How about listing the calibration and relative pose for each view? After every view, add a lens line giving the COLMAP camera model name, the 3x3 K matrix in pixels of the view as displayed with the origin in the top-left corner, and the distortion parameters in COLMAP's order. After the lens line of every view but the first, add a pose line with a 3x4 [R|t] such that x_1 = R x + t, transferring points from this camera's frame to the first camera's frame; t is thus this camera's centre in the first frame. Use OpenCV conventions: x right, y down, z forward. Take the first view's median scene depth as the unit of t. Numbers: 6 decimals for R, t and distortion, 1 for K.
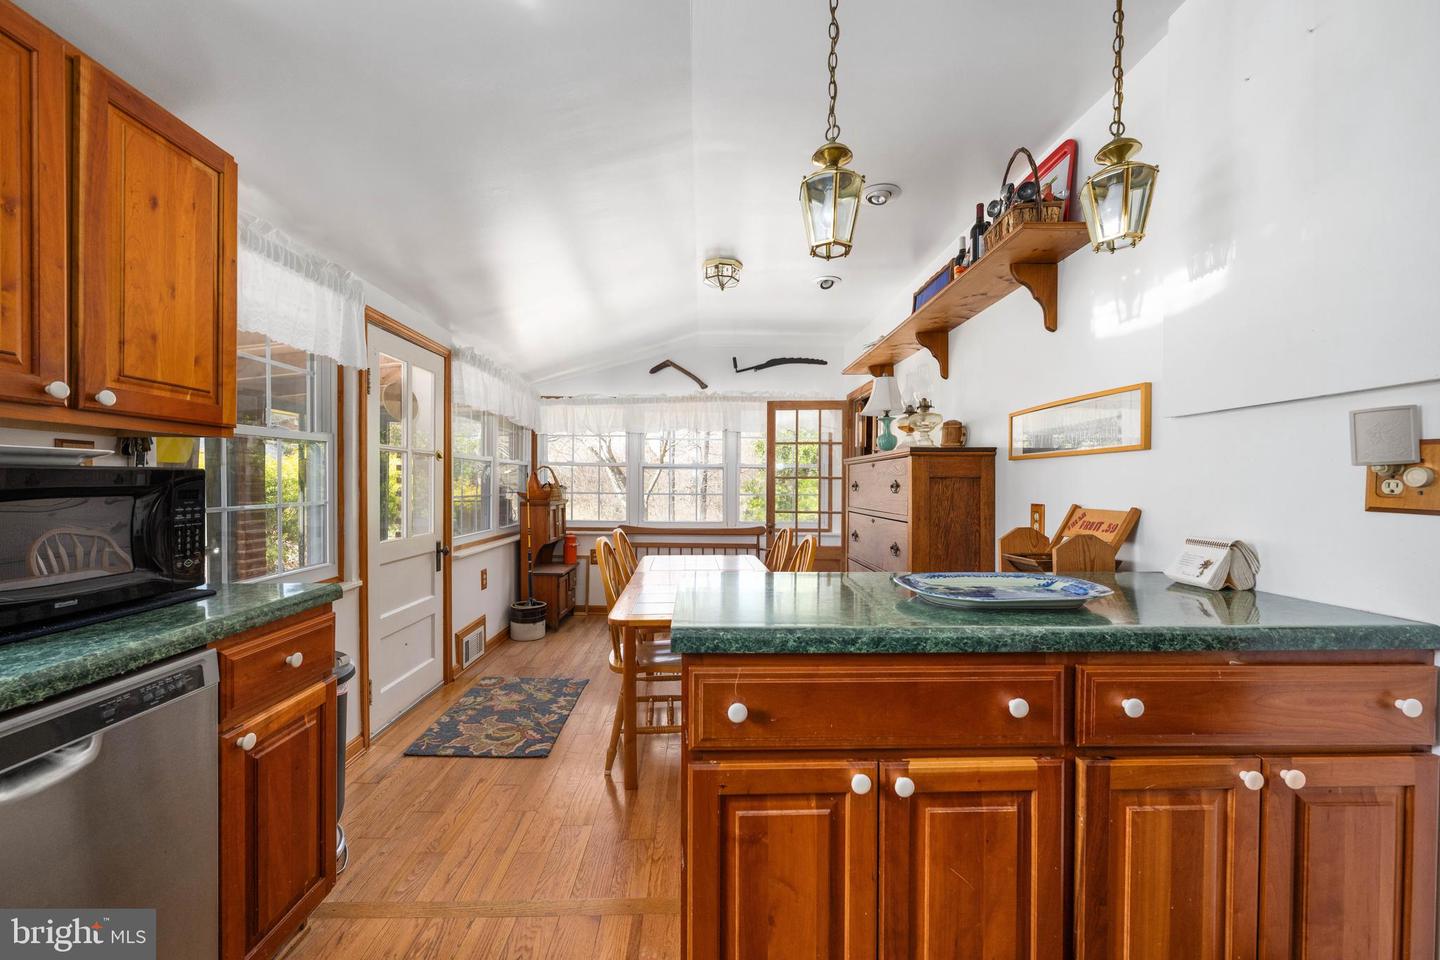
lens RADIAL K [[577.6, 0, 718.5], [0, 577.6, 484.0], [0, 0, 1]] dist [-0.001733, -0.000070]
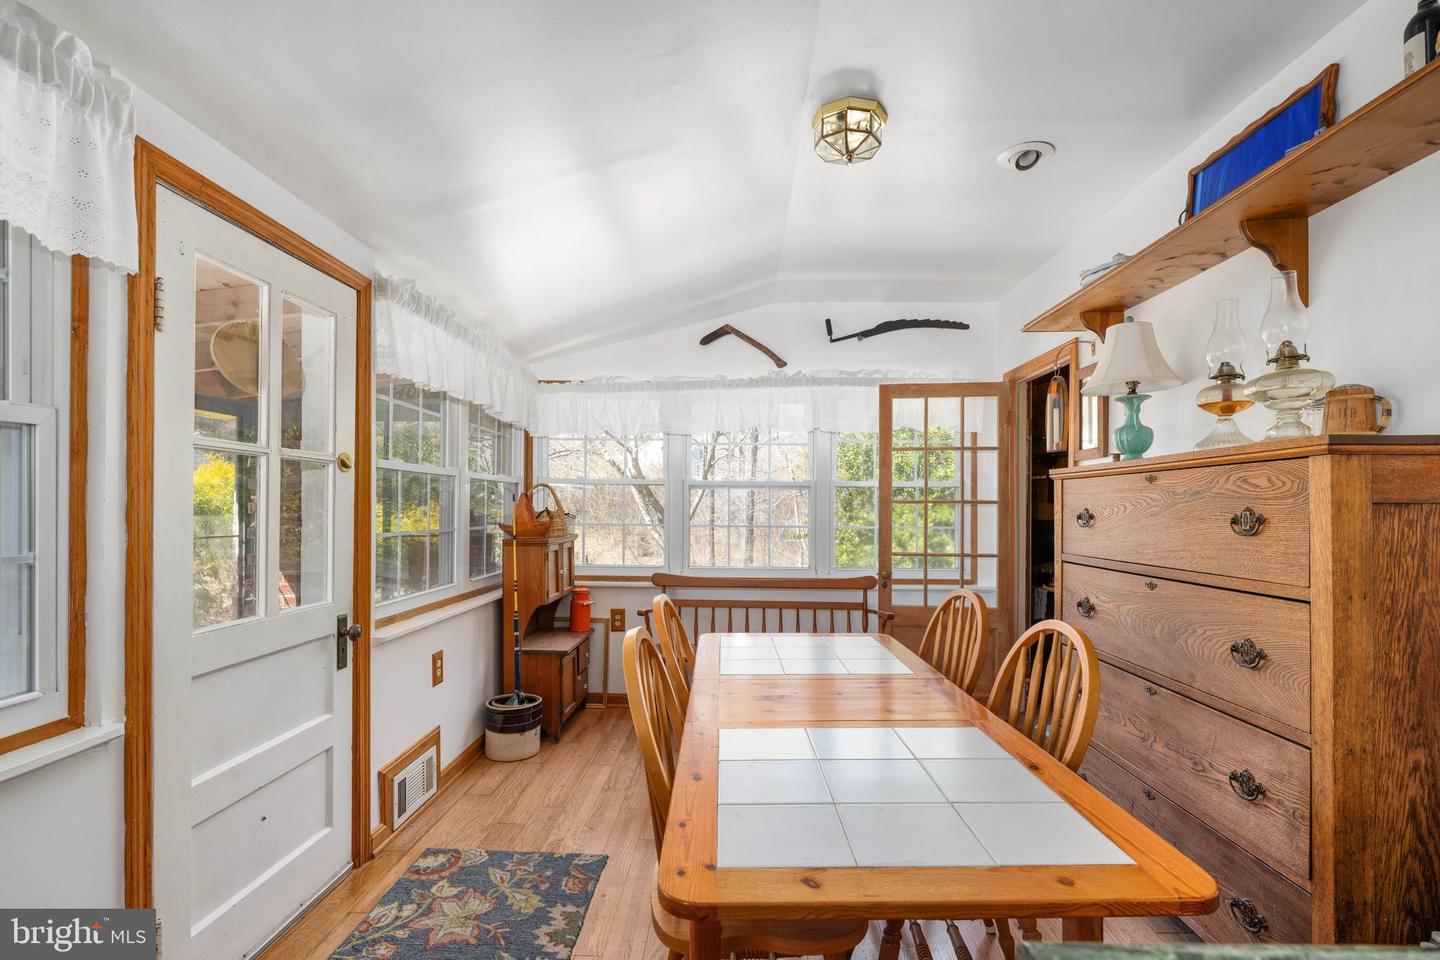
lens RADIAL K [[674.6, 0, 729.6], [0, 674.6, 500.7], [0, 0, 1]] dist [-0.002306, 0.000184]
pose [[0.999018, 0.000023, -0.044312, -0.074189], [-0.000509, 0.999940, -0.010955, -0.005144], [0.044309, 0.010967, 0.998958, 0.335165]]
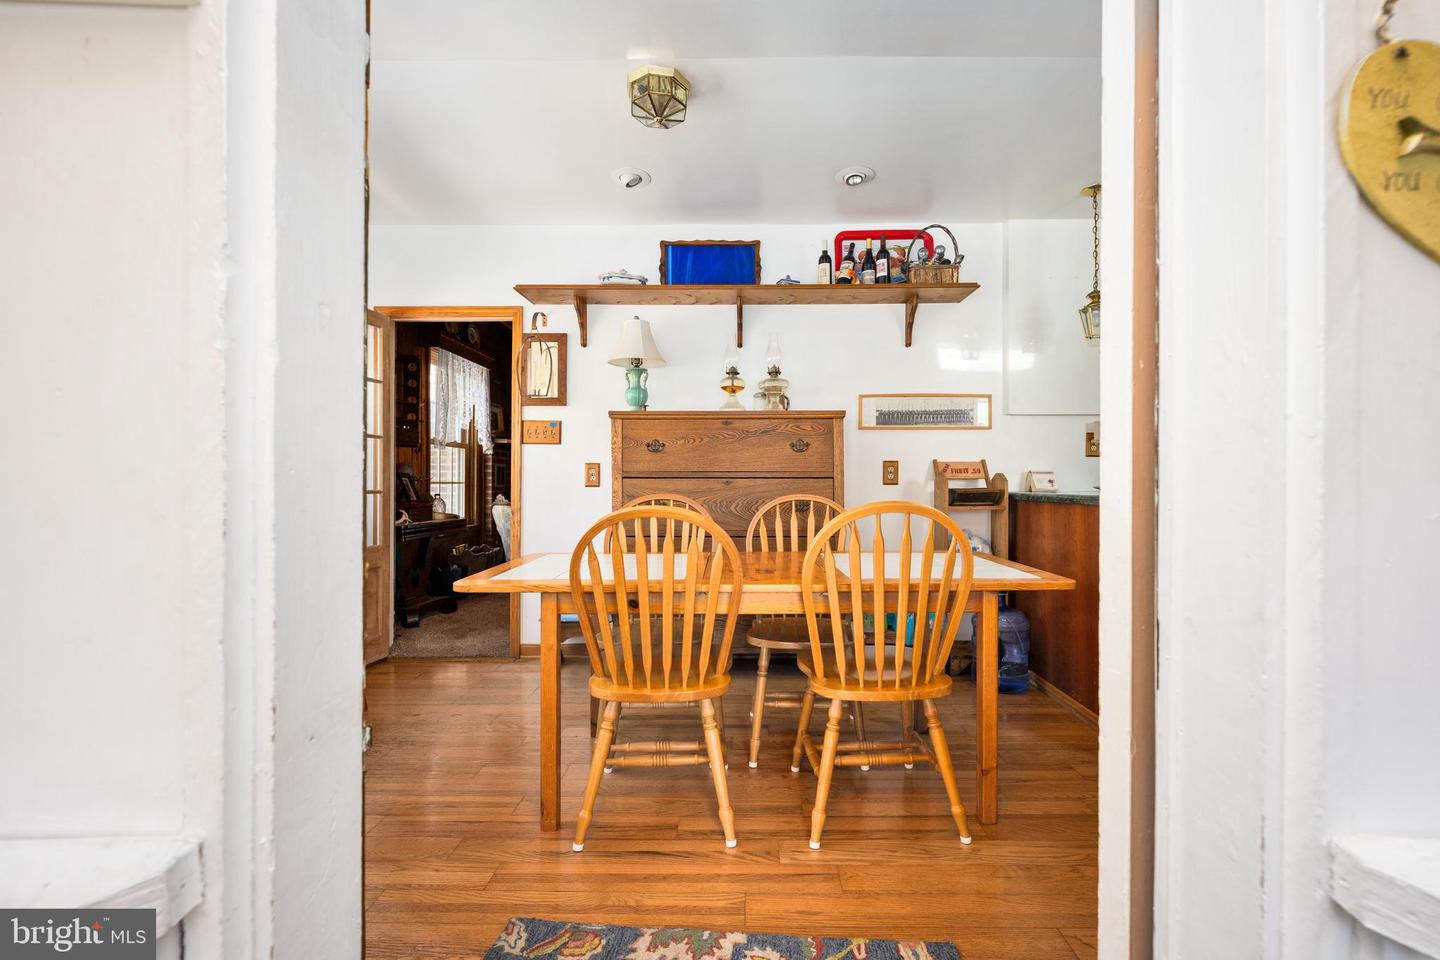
lens RADIAL K [[577.6, 0, 766.8], [0, 577.6, 475.6], [0, 0, 1]] dist [-0.001733, -0.000070]
pose [[0.025070, 0.002264, 0.999683, -0.574755], [0.000828, 0.999997, -0.002285, 0.047284], [-0.999685, 0.000885, 0.025068, 0.806906]]
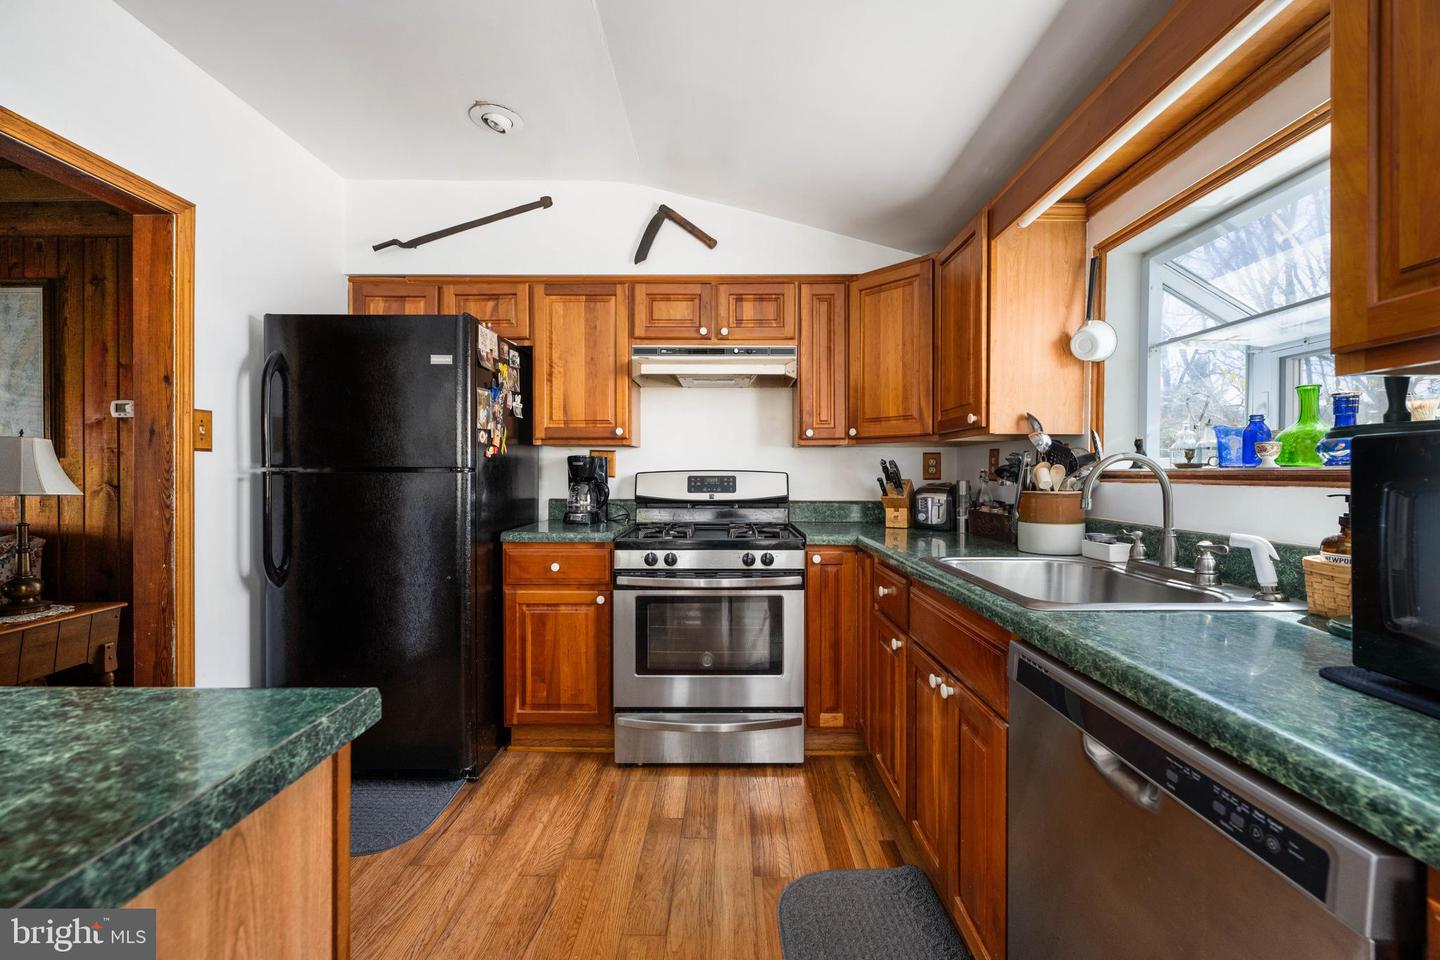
lens RADIAL K [[577.6, 0, 723.0], [0, 577.6, 475.3], [0, 0, 1]] dist [-0.001733, -0.000070]
pose [[-0.998937, -0.009202, 0.045158, -0.132889], [-0.008954, 0.999944, 0.005686, 0.005741], [-0.045207, 0.005276, -0.998964, 0.440785]]
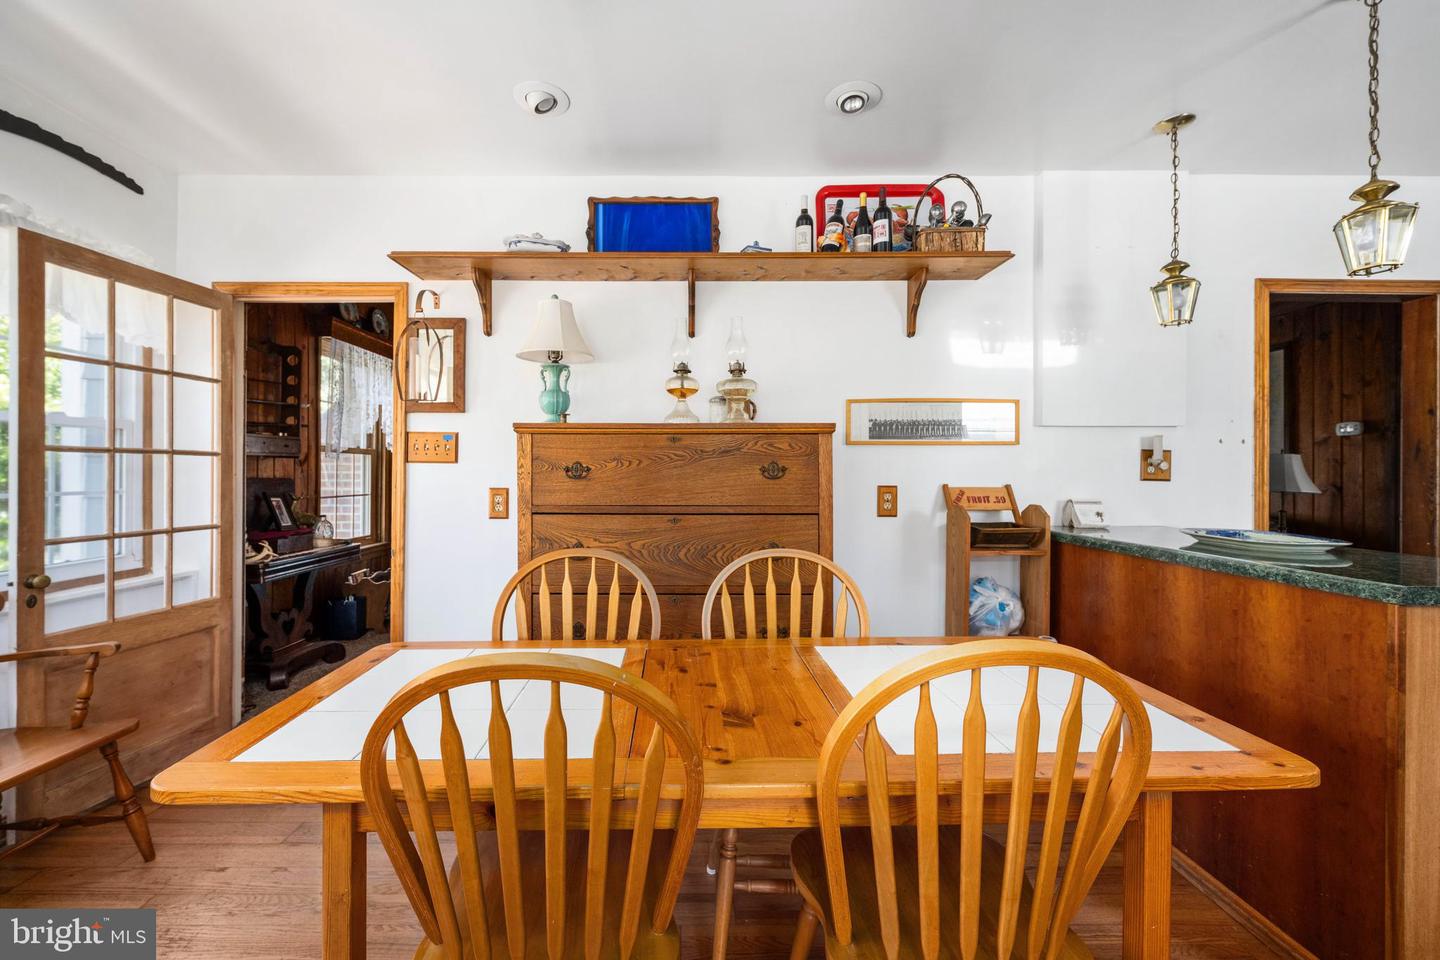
lens RADIAL K [[577.6, 0, 711.8], [0, 577.6, 471.6], [0, 0, 1]] dist [-0.001733, -0.000070]
pose [[0.029168, -0.004230, 0.999566, -0.361612], [-0.002732, 0.999987, 0.004312, 0.002184], [-0.999571, -0.002857, 0.029156, 0.827000]]
